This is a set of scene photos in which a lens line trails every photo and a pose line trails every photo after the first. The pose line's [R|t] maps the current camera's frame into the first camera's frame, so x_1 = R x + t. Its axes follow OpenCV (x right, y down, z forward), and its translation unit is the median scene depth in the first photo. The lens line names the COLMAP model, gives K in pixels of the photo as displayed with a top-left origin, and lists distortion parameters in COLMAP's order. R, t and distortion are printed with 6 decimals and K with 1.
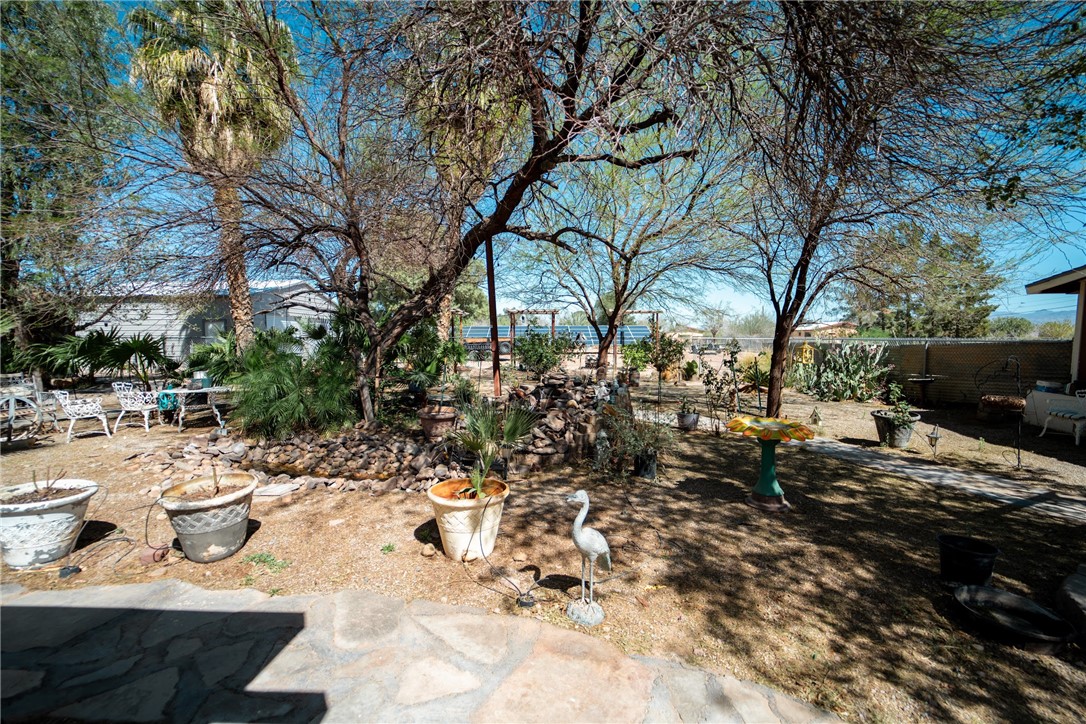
lens RADIAL K [[441.3, 0, 544.3], [0, 441.3, 363.6], [0, 0, 1]] dist [-0.025774, 0.001854]
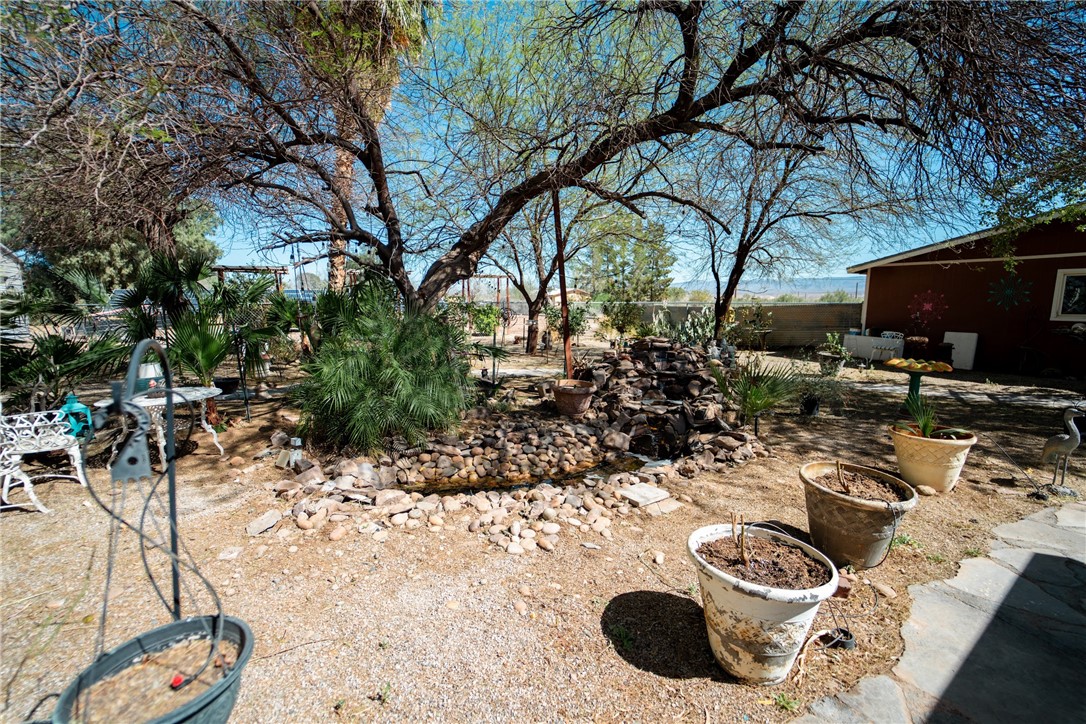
lens RADIAL K [[441.3, 0, 542.7], [0, 441.3, 359.5], [0, 0, 1]] dist [-0.025774, 0.001854]
pose [[0.834564, -0.073141, 0.546035, -0.840367], [0.035421, 0.996221, 0.079306, -0.017081], [-0.549772, -0.046845, 0.834000, 0.318550]]
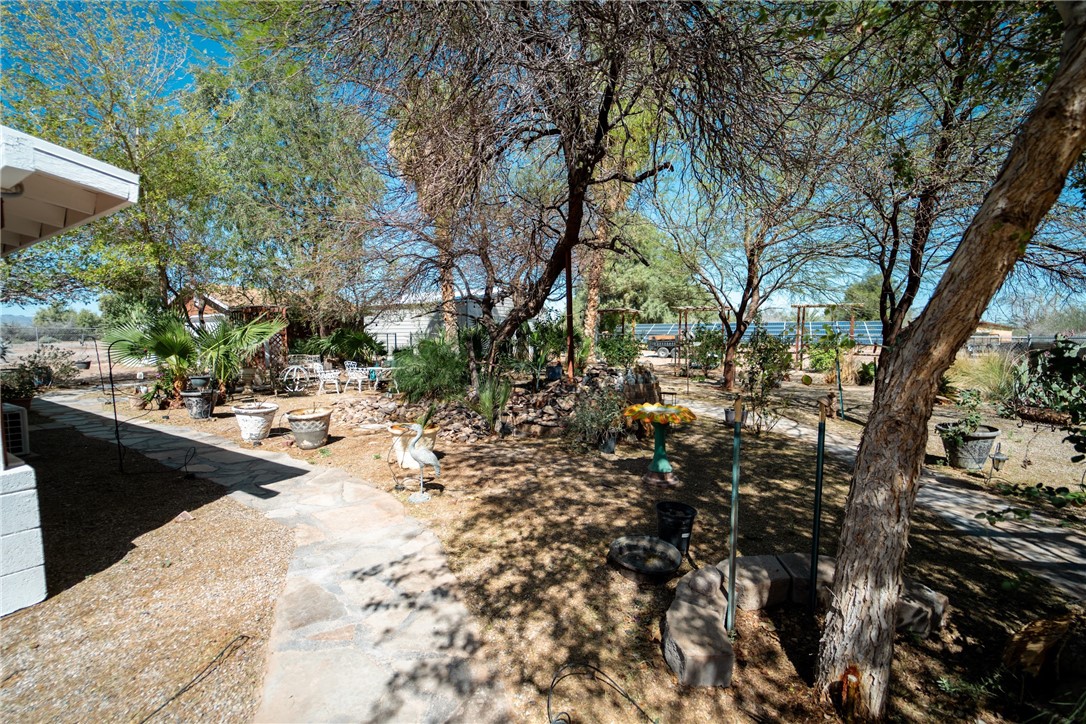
lens RADIAL K [[441.3, 0, 547.6], [0, 441.3, 366.7], [0, 0, 1]] dist [-0.025774, 0.001854]
pose [[0.876379, 0.035946, -0.480278, 0.500023], [-0.030077, 0.999349, 0.019913, 0.009488], [0.480681, -0.003006, 0.876890, -0.085030]]
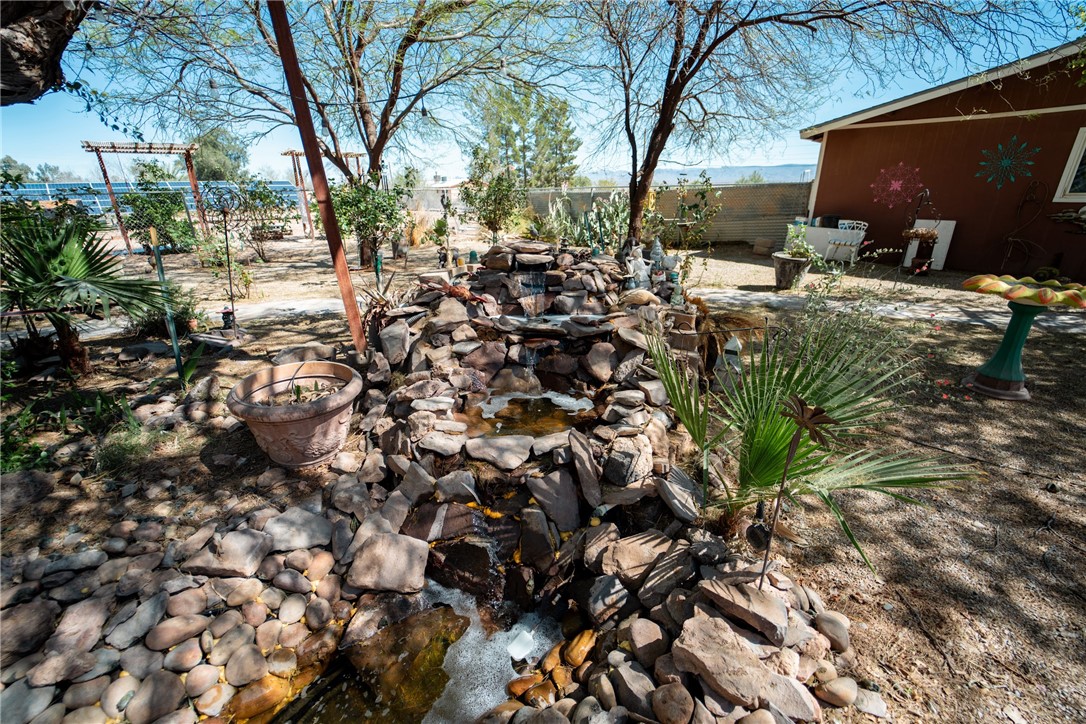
lens RADIAL K [[441.3, 0, 543.2], [0, 441.3, 365.9], [0, 0, 1]] dist [-0.025774, 0.001854]
pose [[0.702706, -0.268133, 0.659021, -0.352435], [0.057323, 0.944593, 0.323199, -0.003563], [-0.709167, -0.189337, 0.679141, 0.694122]]
